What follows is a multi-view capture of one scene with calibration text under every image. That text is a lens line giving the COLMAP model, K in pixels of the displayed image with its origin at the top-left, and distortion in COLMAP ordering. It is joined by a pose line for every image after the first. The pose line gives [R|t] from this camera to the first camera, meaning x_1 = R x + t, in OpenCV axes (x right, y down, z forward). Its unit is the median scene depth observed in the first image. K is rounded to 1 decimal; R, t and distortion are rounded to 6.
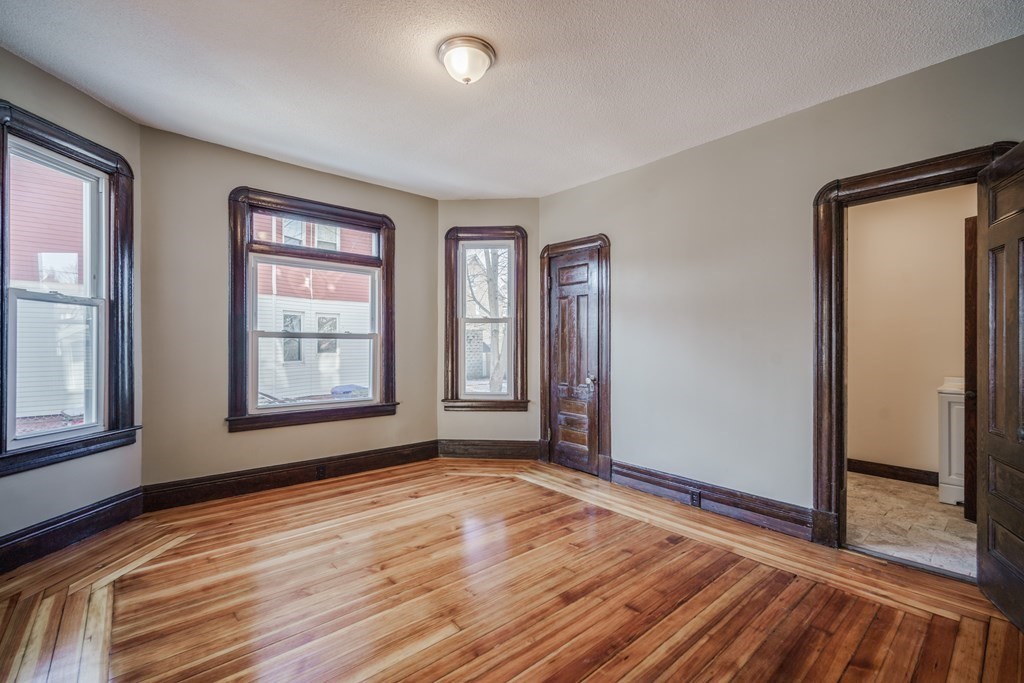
lens RADIAL K [[464.0, 0, 506.3], [0, 464.0, 339.5], [0, 0, 1]] dist [-0.001392, 0.000118]
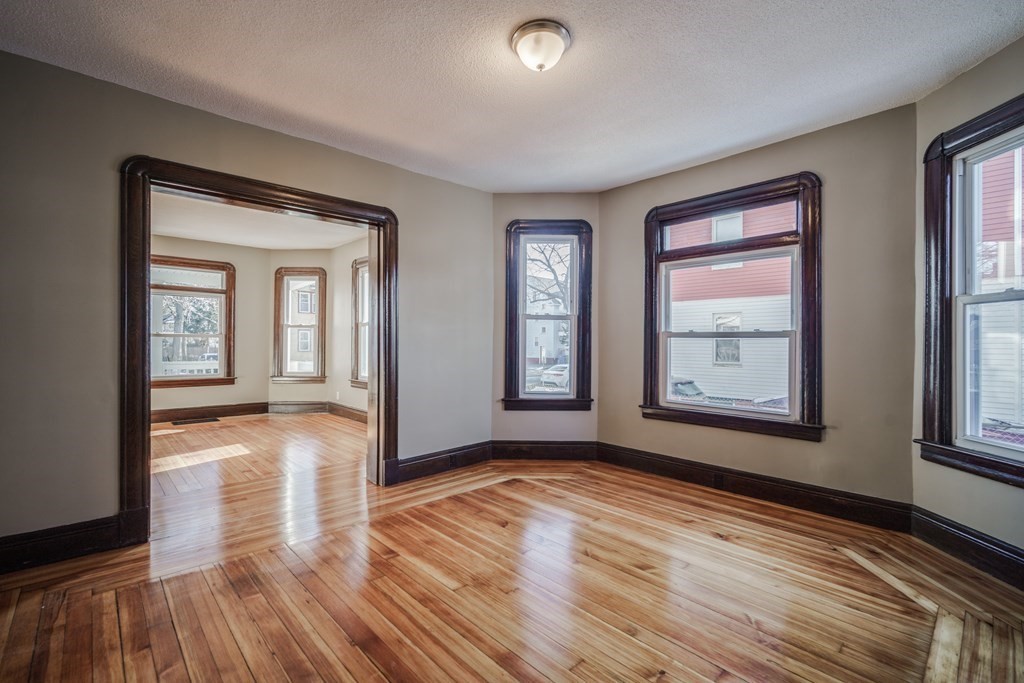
lens RADIAL K [[464.0, 0, 506.3], [0, 464.0, 339.5], [0, 0, 1]] dist [-0.001392, 0.000118]
pose [[0.001229, -0.009538, -0.999954, 0.570899], [0.004956, 0.999942, -0.009532, 0.008321], [0.999987, -0.004944, 0.001276, 0.610764]]
